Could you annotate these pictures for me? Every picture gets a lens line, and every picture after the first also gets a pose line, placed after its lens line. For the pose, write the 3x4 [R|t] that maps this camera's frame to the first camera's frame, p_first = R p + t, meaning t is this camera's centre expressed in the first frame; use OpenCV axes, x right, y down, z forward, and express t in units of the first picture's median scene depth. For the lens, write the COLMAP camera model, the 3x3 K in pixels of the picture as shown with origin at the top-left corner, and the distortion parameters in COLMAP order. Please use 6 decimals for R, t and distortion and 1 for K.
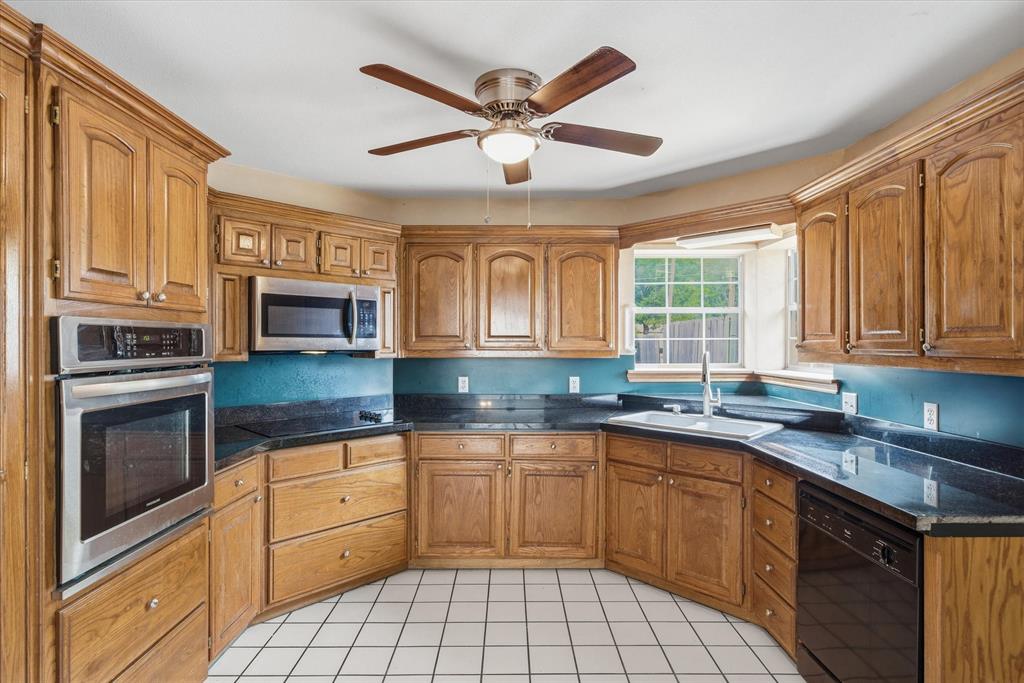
lens RADIAL K [[485.0, 0, 512.0], [0, 485.0, 341.5], [0, 0, 1]] dist [0.000097, 0.000188]
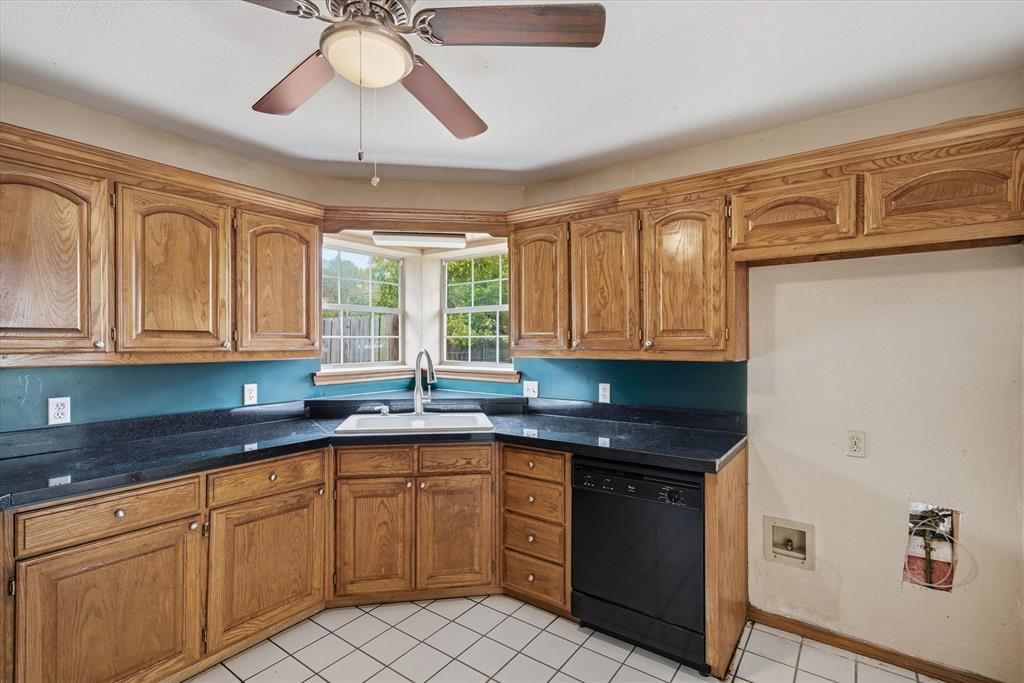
lens RADIAL K [[469.9, 0, 485.9], [0, 469.9, 342.9], [0, 0, 1]] dist [-0.001506, 0.016903]
pose [[0.627539, -0.001228, 0.778584, -0.285420], [-0.000746, 0.999997, 0.002179, 0.004149], [-0.778585, -0.001948, 0.627536, 0.285732]]
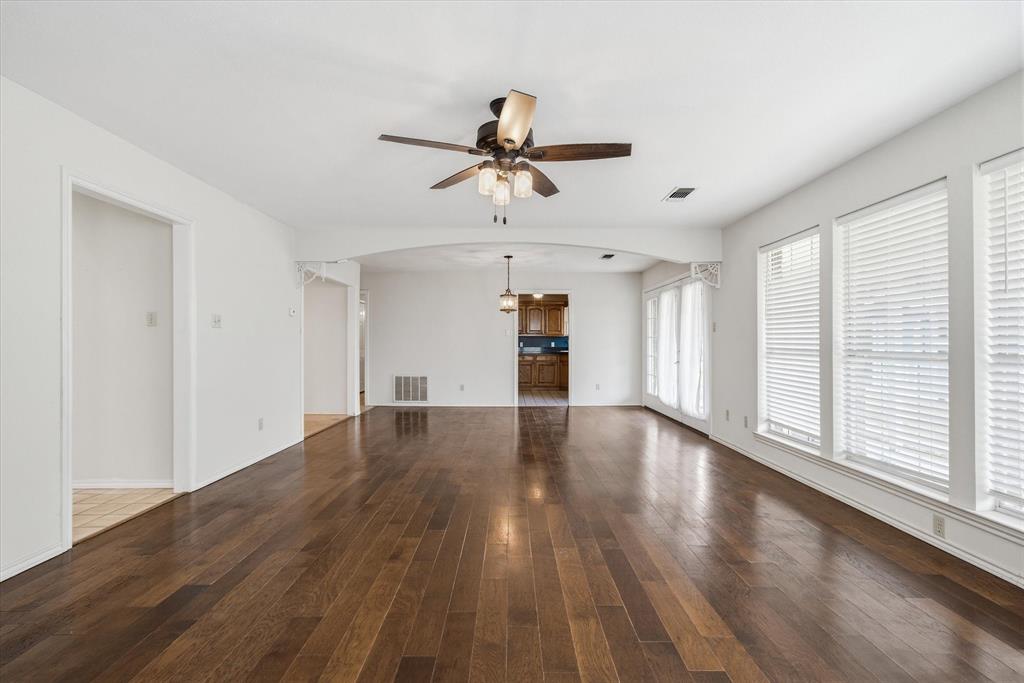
lens RADIAL K [[485.0, 0, 512.0], [0, 485.0, 341.5], [0, 0, 1]] dist [0.000097, 0.000188]
pose [[0.999830, -0.003835, -0.018024, -0.130836], [0.003925, 0.999980, 0.004928, 0.059199], [0.018004, -0.004998, 0.999825, -3.103421]]
